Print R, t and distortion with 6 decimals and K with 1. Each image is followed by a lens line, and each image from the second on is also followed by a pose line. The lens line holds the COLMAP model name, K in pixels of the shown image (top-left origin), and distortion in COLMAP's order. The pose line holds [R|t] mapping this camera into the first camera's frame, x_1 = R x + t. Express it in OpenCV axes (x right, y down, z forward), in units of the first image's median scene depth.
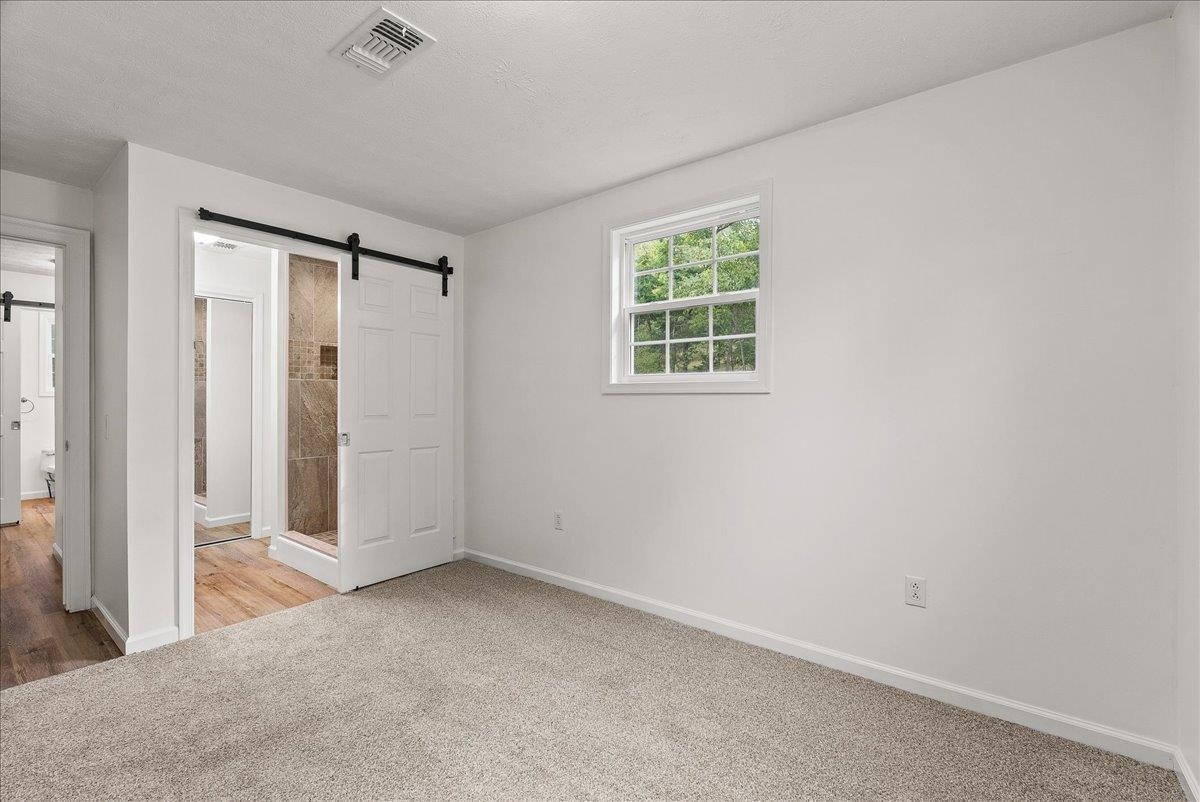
lens RADIAL K [[537.5, 0, 599.3], [0, 537.5, 403.8], [0, 0, 1]] dist [0.000084, 0.000354]
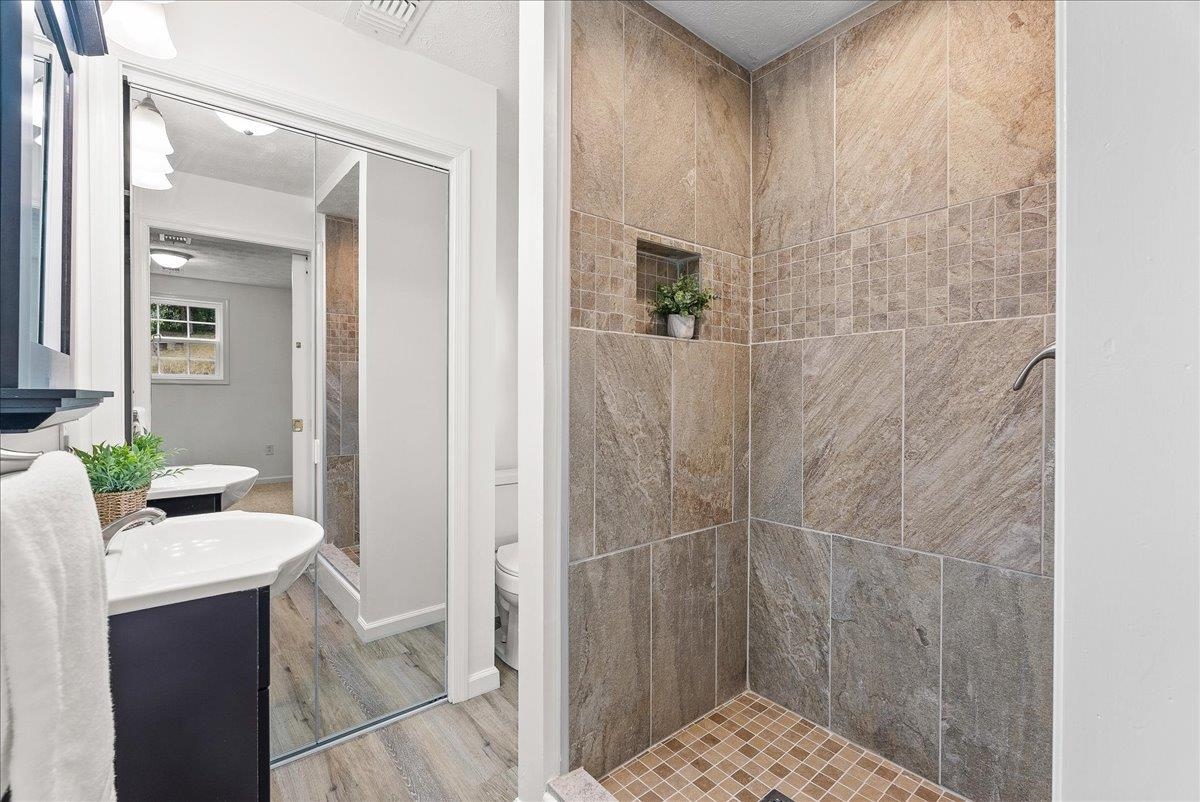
lens RADIAL K [[537.5, 0, 599.7], [0, 537.5, 406.4], [0, 0, 1]] dist [0.000084, 0.000354]
pose [[0.977405, 0.000546, -0.211374, -0.484853], [0.000695, 0.999983, 0.005796, 0.001807], [0.211374, -0.005812, 0.977388, 0.667833]]
